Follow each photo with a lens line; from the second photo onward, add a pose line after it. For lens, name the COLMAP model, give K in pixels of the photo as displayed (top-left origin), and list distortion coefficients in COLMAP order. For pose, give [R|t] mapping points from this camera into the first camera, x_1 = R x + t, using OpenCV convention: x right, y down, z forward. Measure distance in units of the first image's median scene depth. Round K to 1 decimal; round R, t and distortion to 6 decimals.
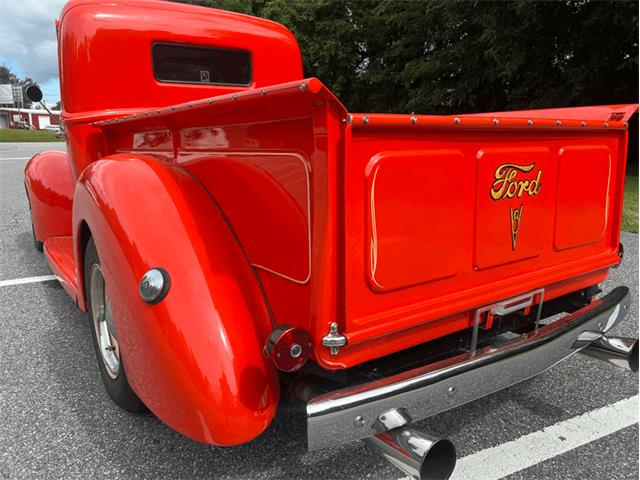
lens RADIAL K [[482.3, 0, 320.0], [0, 482.3, 240.0], [0, 0, 1]] dist [0.000945, -0.007515]
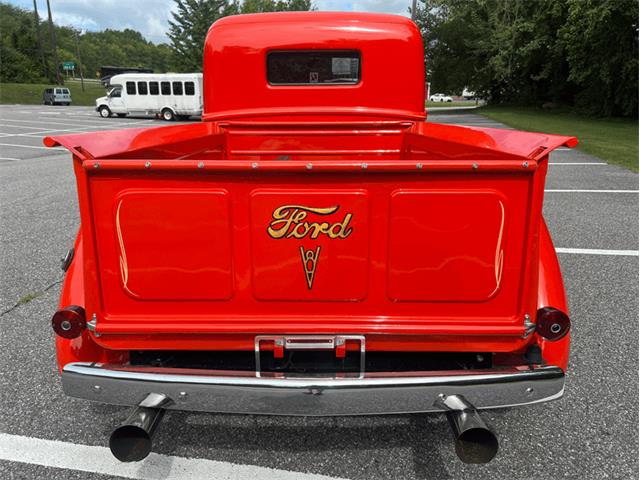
lens RADIAL K [[487.4, 0, 320.0], [0, 487.4, 240.0], [0, 0, 1]] dist [0.024694, -0.037652]
pose [[0.818718, 0.157590, -0.552147, 0.951752], [-0.123353, 0.987421, 0.098917, -0.181464], [0.560790, -0.012876, 0.827858, 0.169462]]
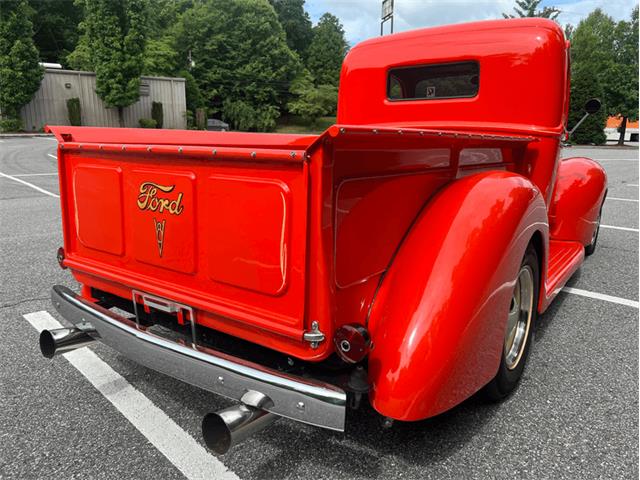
lens RADIAL K [[487.4, 0, 320.0], [0, 487.4, 240.0], [0, 0, 1]] dist [0.024694, -0.037652]
pose [[0.332679, 0.205798, -0.920311, 1.587461], [-0.207524, 0.967952, 0.141434, -0.262421], [0.919923, 0.143934, 0.364725, 0.906018]]
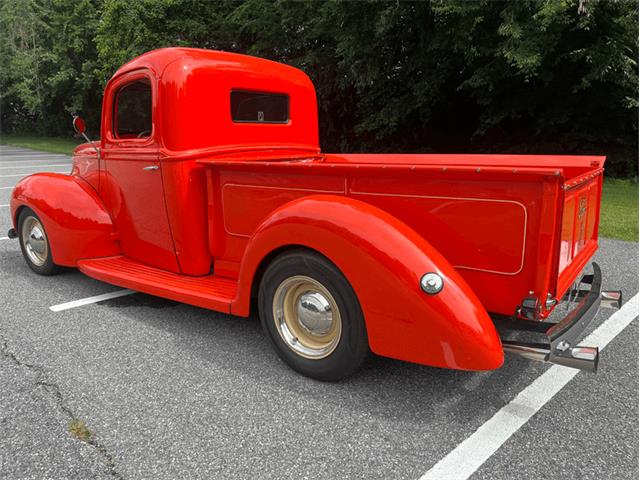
lens RADIAL K [[472.1, 0, 320.0], [0, 472.1, 240.0], [0, 0, 1]] dist [0.023623, -0.003882]
pose [[0.946234, -0.066504, 0.316572, -1.048590], [0.063668, 0.997784, 0.019308, -0.096231], [-0.317155, 0.001885, 0.948372, -0.352969]]
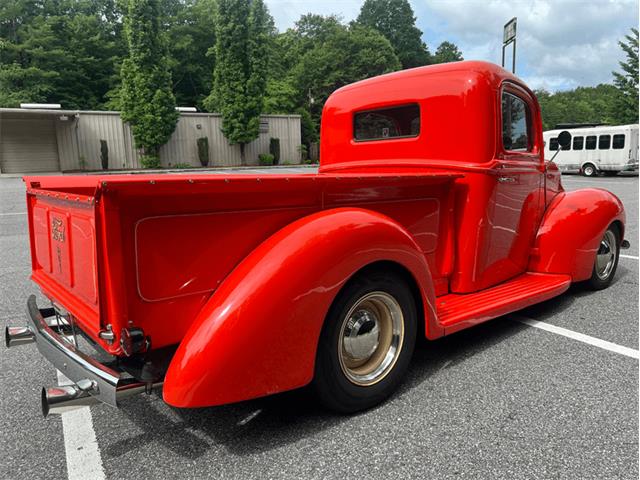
lens RADIAL K [[487.4, 0, 320.0], [0, 487.4, 240.0], [0, 0, 1]] dist [0.024694, -0.037652]
pose [[0.100446, 0.153476, -0.983034, 2.006526], [-0.191280, 0.972579, 0.132298, -0.452803], [0.976382, 0.174746, 0.127049, 1.581560]]
